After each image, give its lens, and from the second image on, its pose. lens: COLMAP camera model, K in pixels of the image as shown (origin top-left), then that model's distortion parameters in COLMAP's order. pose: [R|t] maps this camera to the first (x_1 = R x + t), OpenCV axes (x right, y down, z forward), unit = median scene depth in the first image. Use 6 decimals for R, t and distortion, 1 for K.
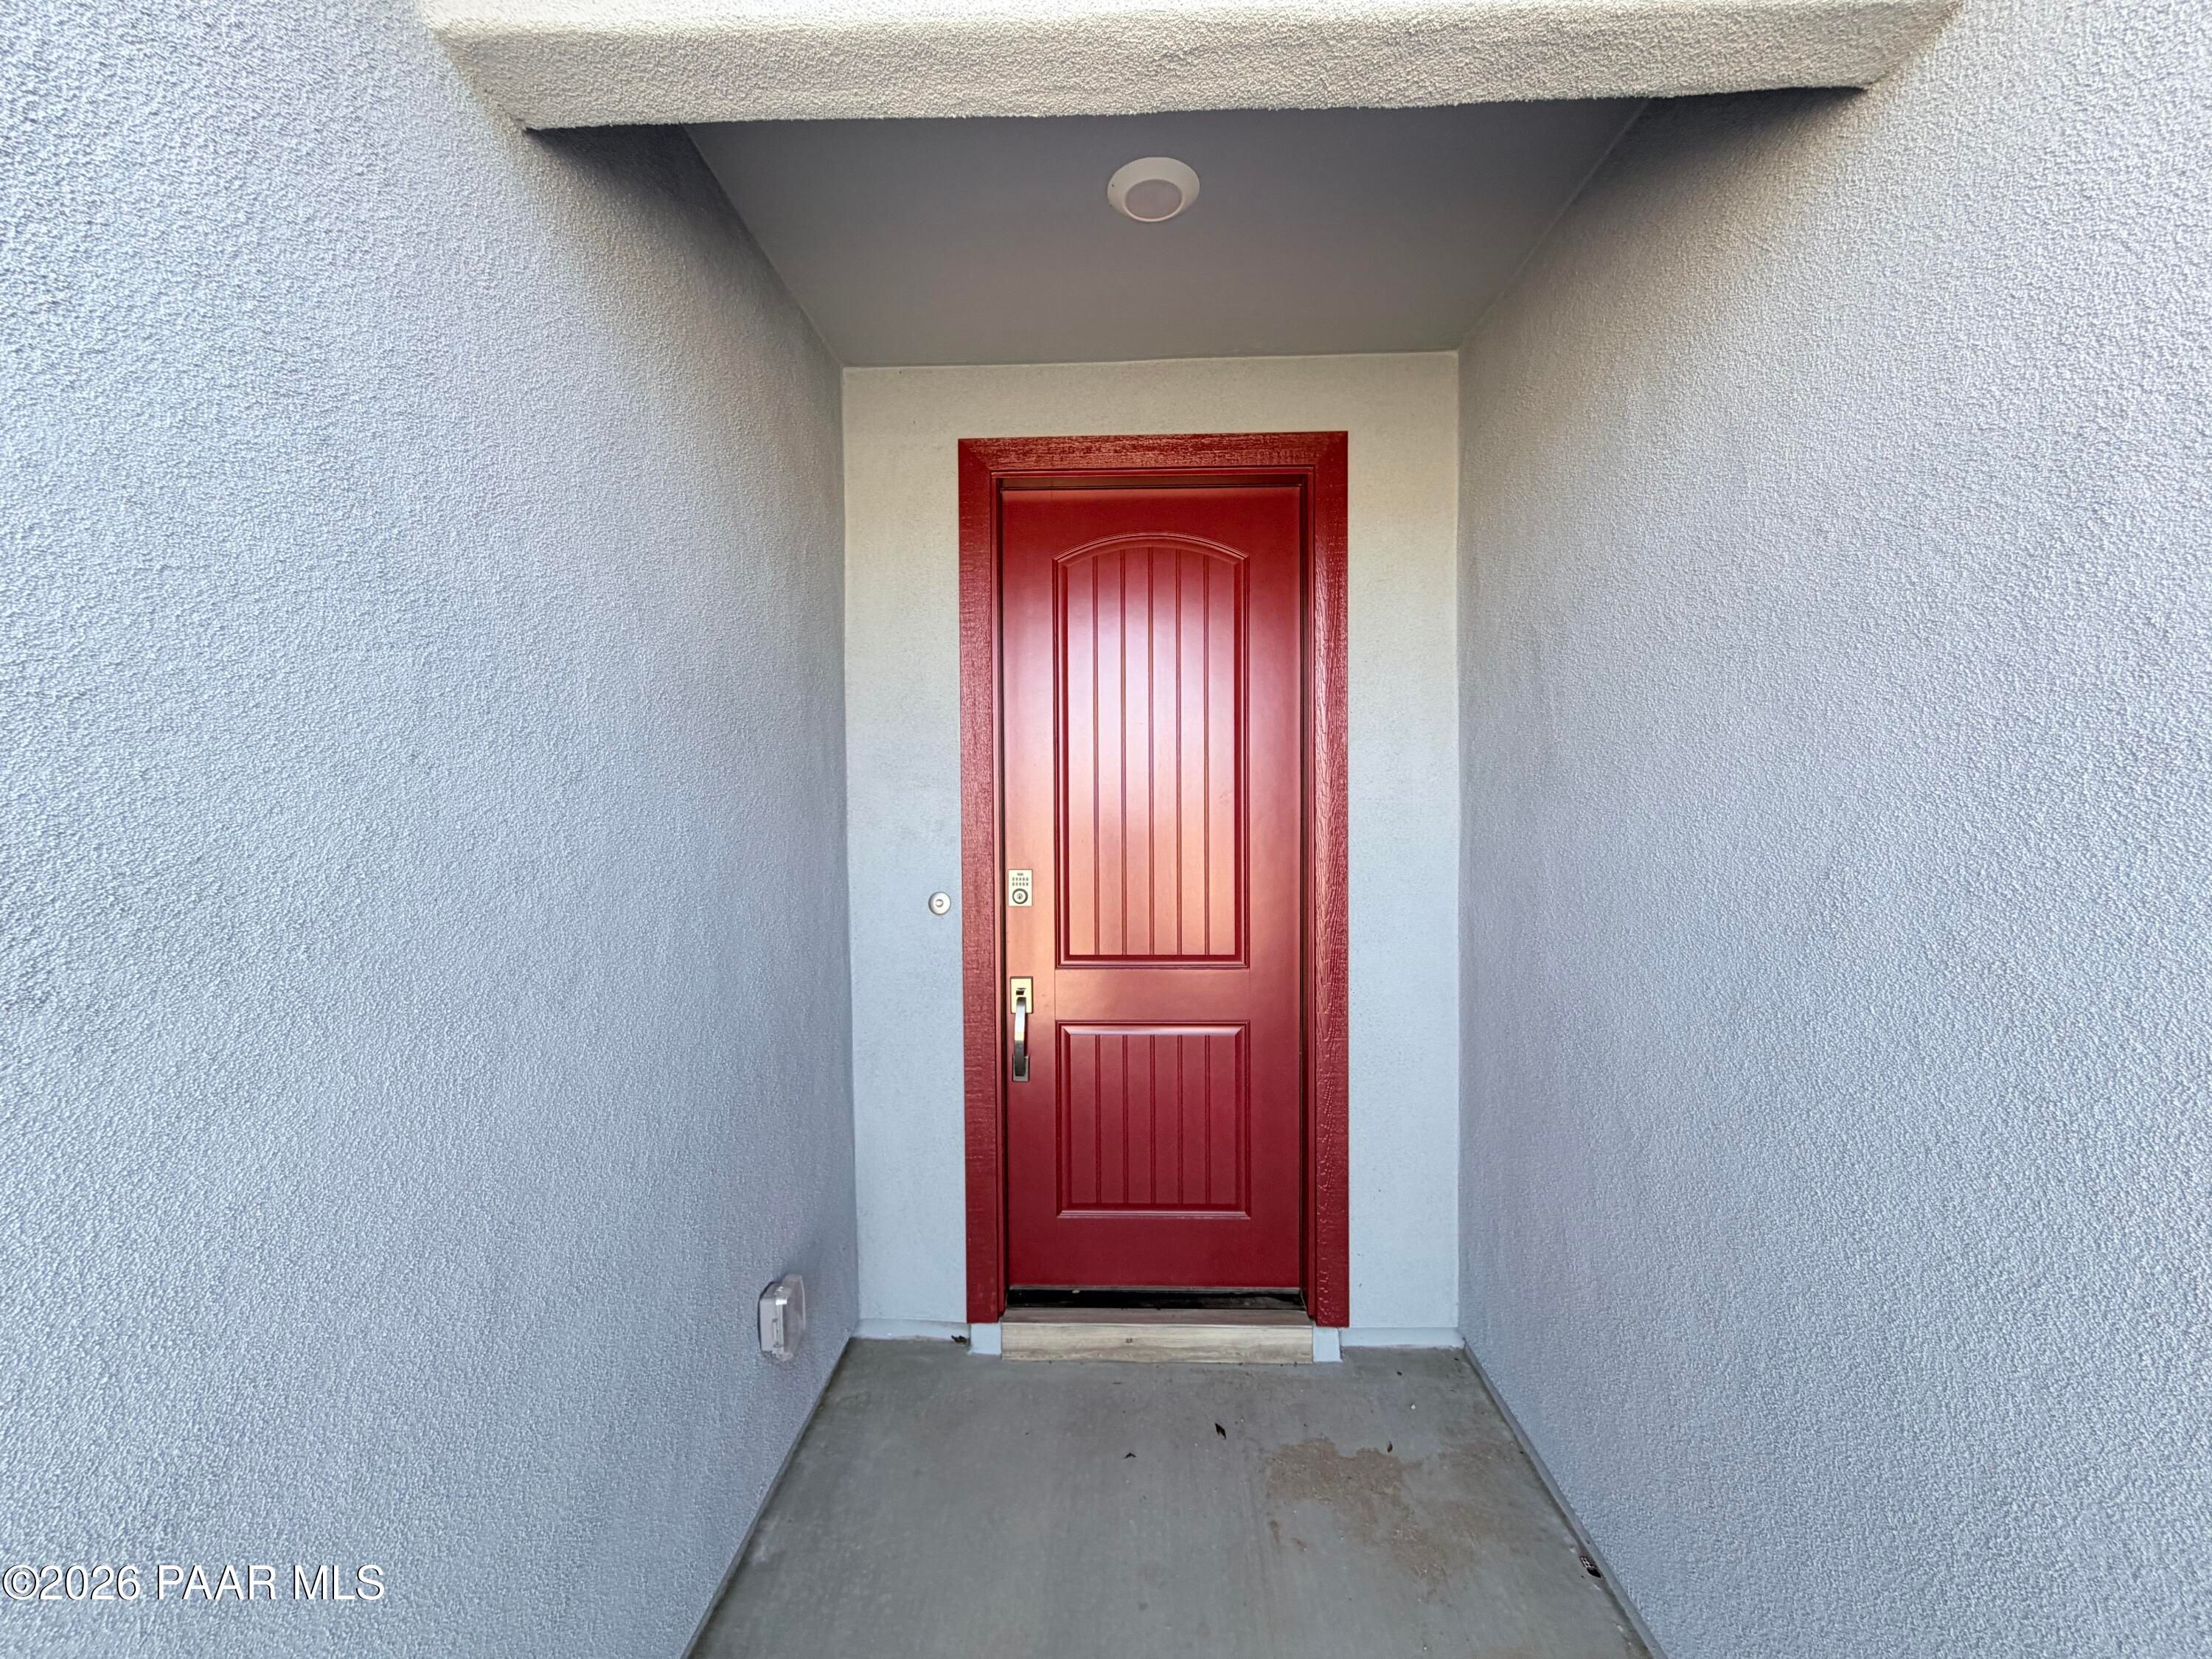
lens RADIAL K [[879.1, 0, 1106.0], [0, 879.1, 823.2], [0, 0, 1]] dist [-0.000235, 0.000278]
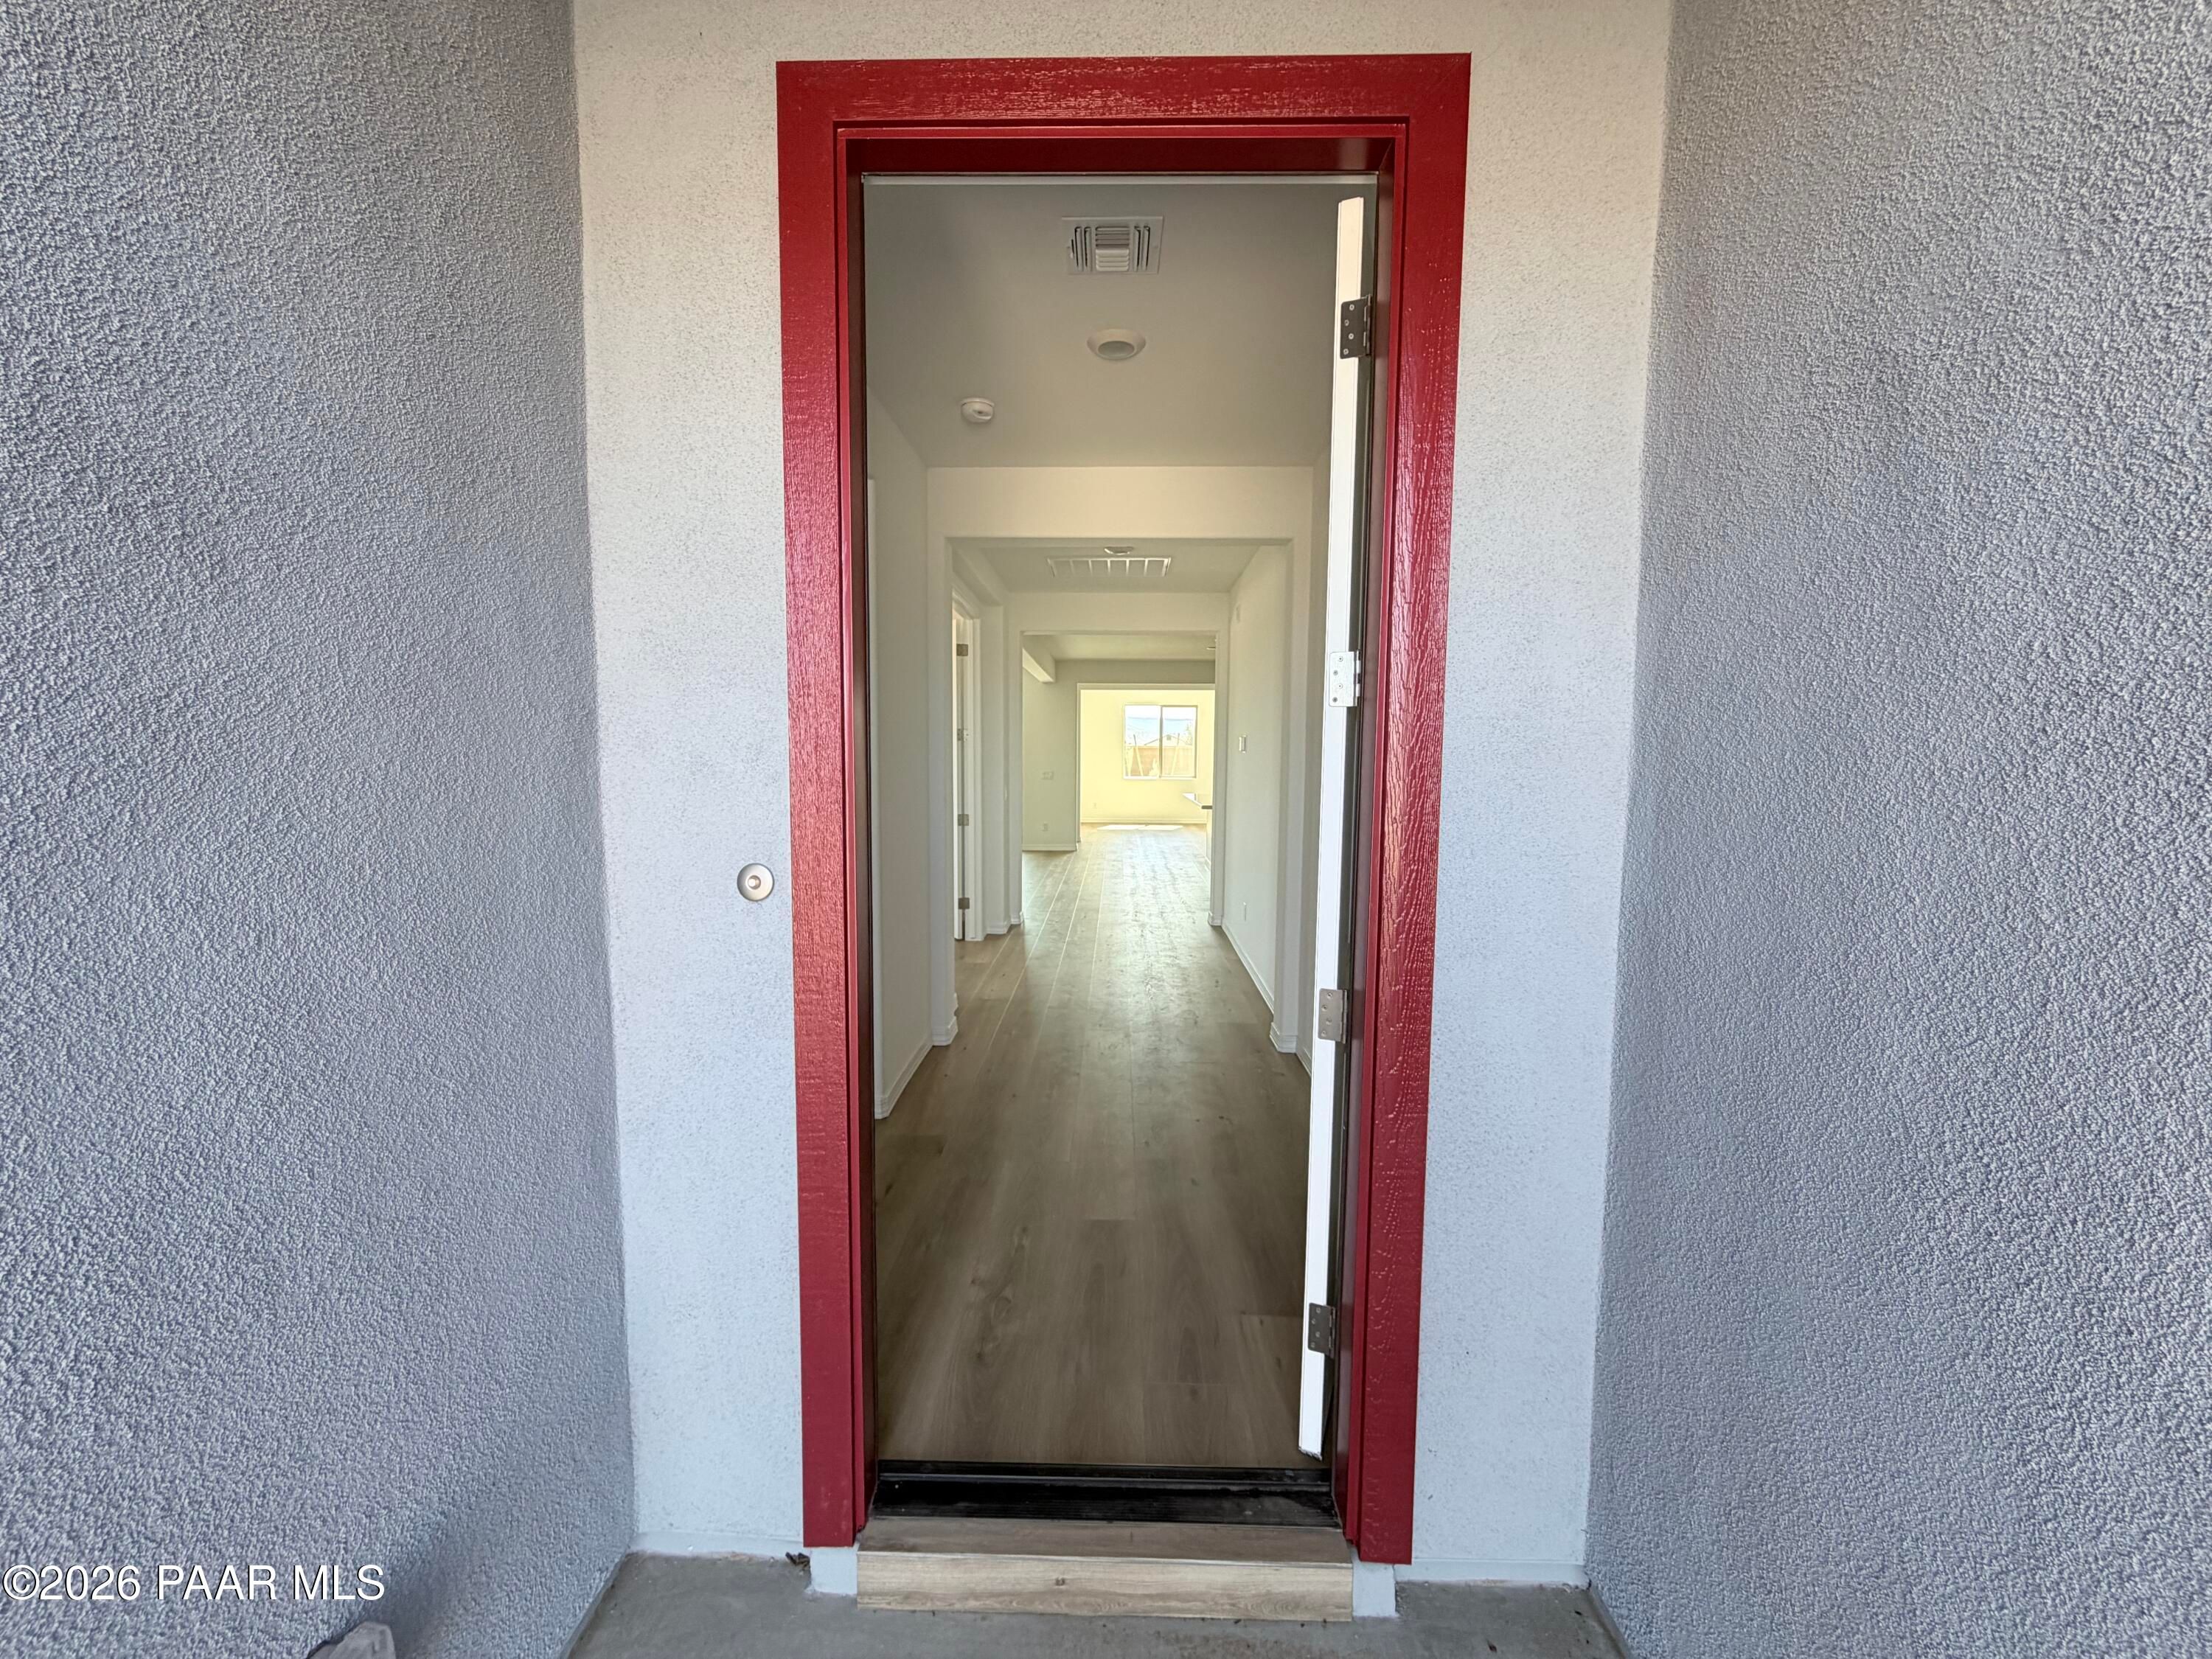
lens RADIAL K [[879.1, 0, 1104.0], [0, 879.1, 832.0], [0, 0, 1]] dist [-0.000235, 0.000278]
pose [[0.999886, 0.014310, 0.004837, 0.046067], [-0.014623, 0.997262, 0.072487, 0.010262], [-0.003786, -0.072549, 0.997358, 0.407509]]
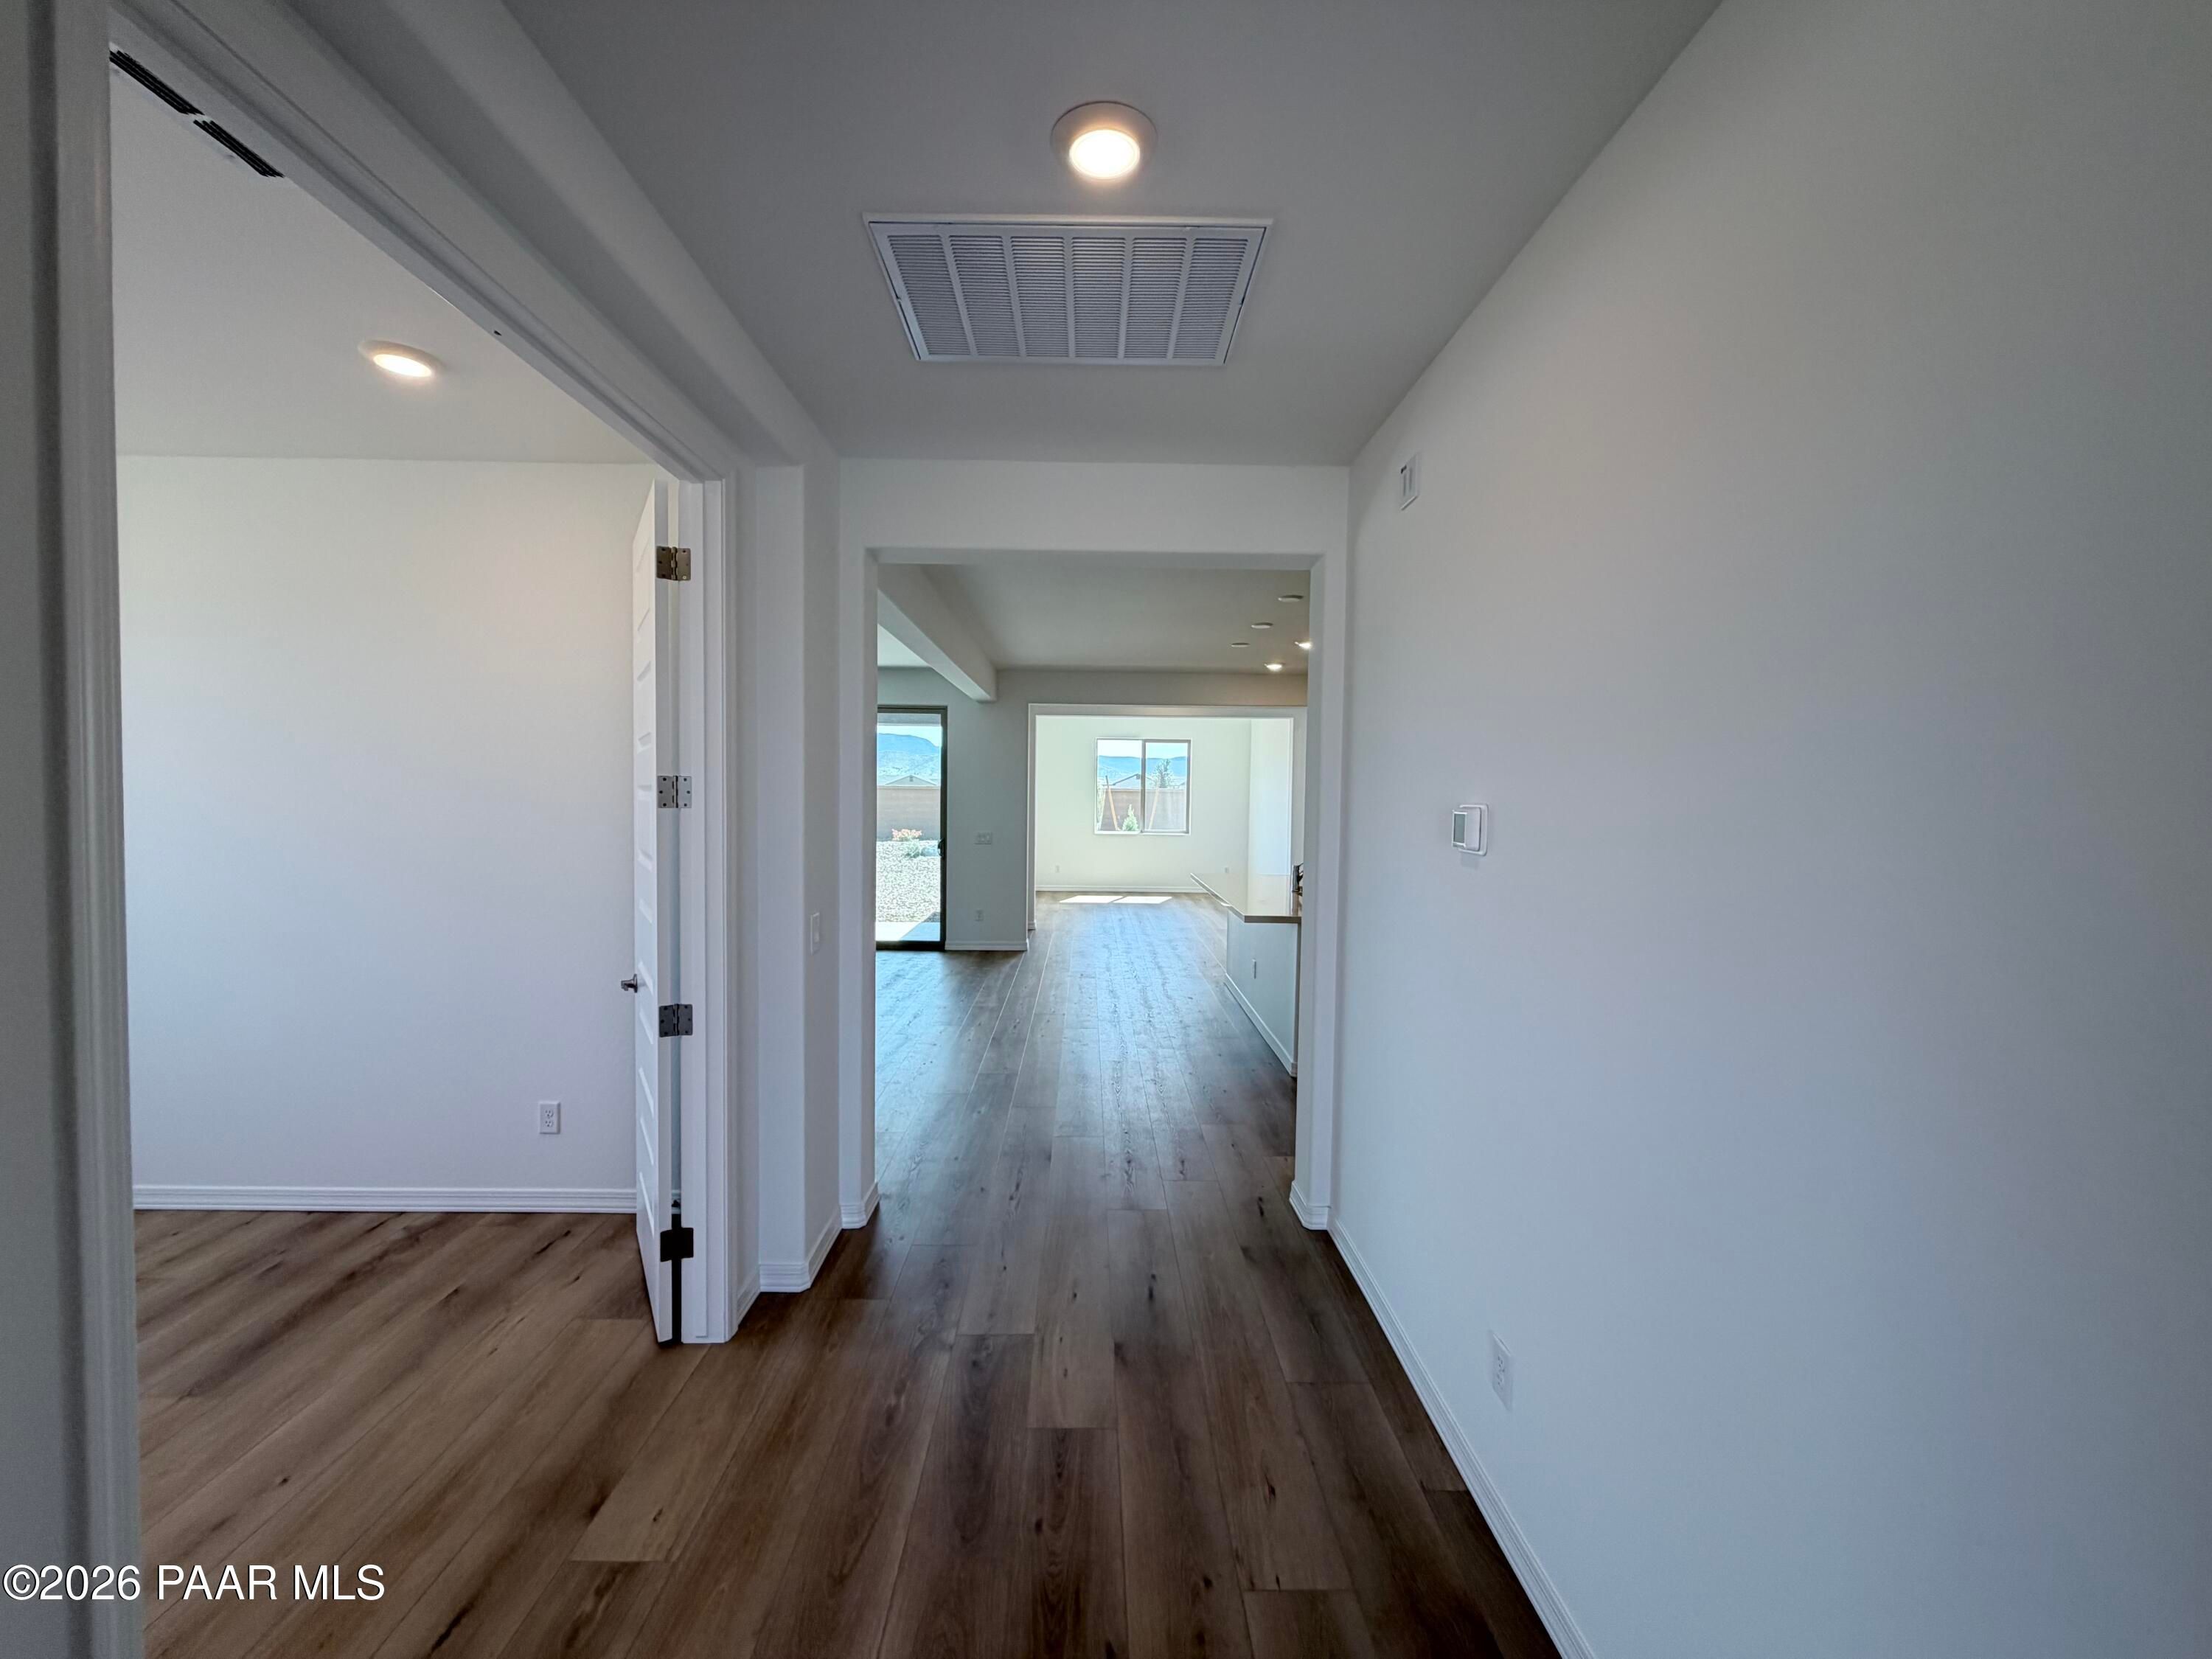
lens RADIAL K [[879.1, 0, 1100.8], [0, 879.1, 820.0], [0, 0, 1]] dist [-0.000235, 0.000278]
pose [[0.999250, 0.015472, 0.035495, 0.052005], [-0.016010, 0.999760, 0.014928, -0.009462], [-0.035255, -0.015485, 0.999258, 0.789961]]
